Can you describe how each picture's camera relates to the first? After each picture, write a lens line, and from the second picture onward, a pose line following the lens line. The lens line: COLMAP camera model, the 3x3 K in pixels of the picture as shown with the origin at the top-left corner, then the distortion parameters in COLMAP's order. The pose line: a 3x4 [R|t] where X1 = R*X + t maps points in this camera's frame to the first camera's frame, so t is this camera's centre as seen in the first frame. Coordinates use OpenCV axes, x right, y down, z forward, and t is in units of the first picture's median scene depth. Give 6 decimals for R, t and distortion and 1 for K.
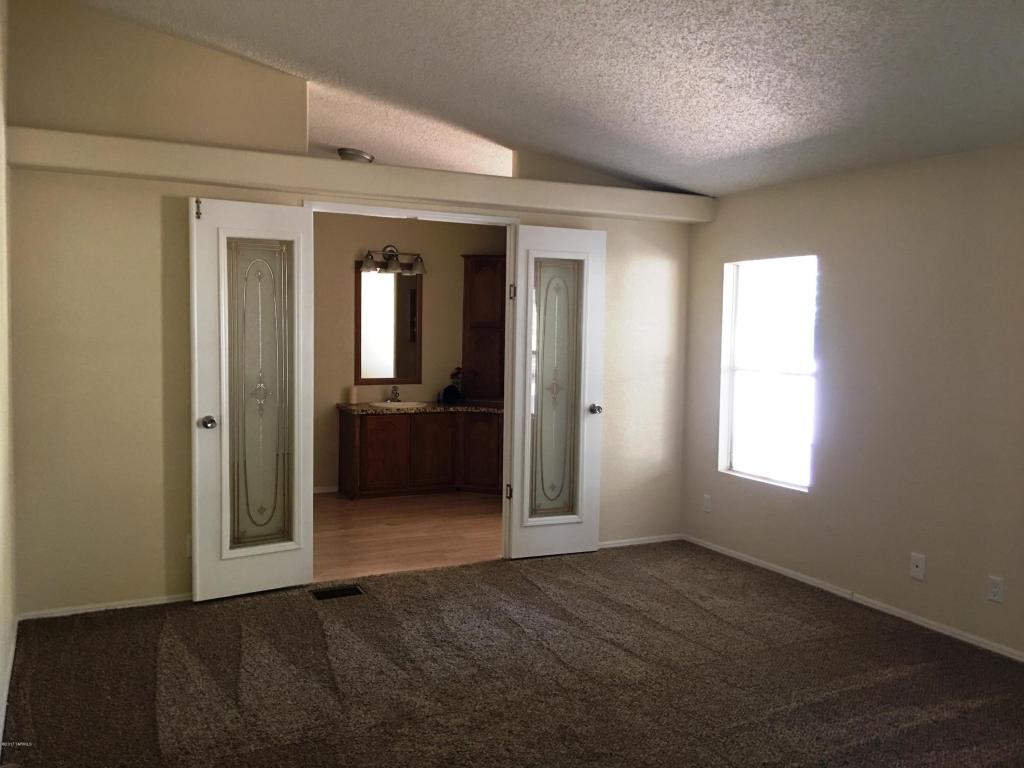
lens RADIAL K [[878.4, 0, 512.0], [0, 878.4, 384.0], [0, 0, 1]] dist [0.046037, -0.007502]
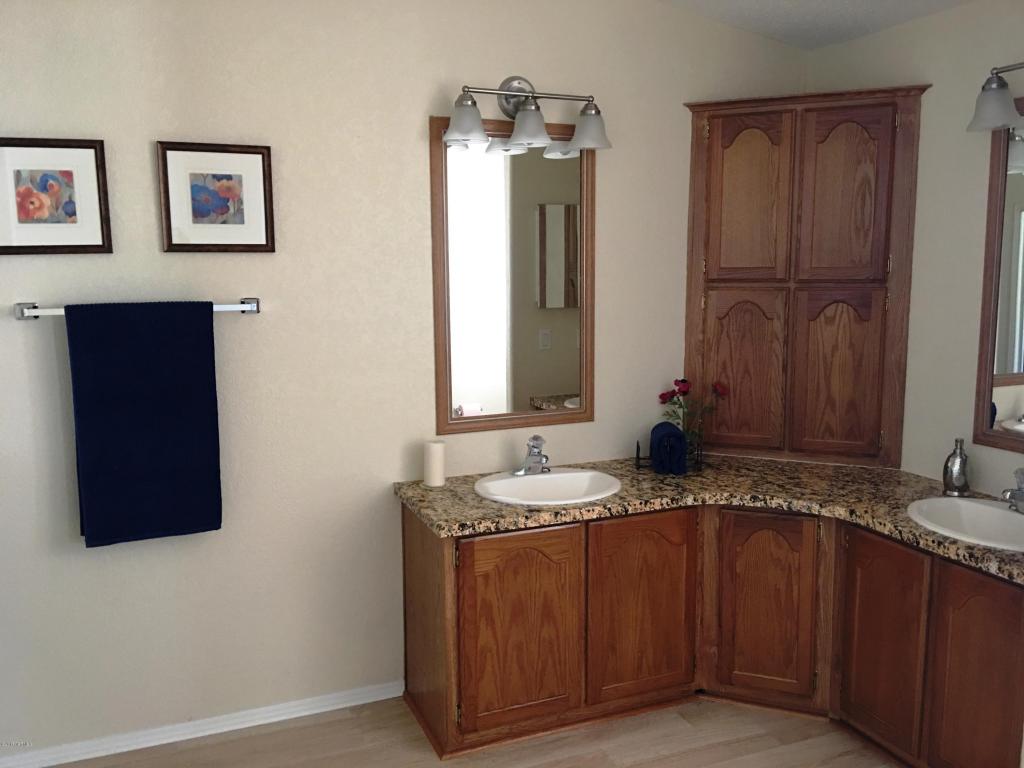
lens RADIAL K [[878.4, 0, 512.0], [0, 878.4, 384.0], [0, 0, 1]] dist [0.046037, -0.007502]
pose [[0.996449, -0.014650, -0.082919, -0.111226], [0.019931, 0.997800, 0.063228, -0.046514], [0.081810, -0.064656, 0.994548, 0.606248]]
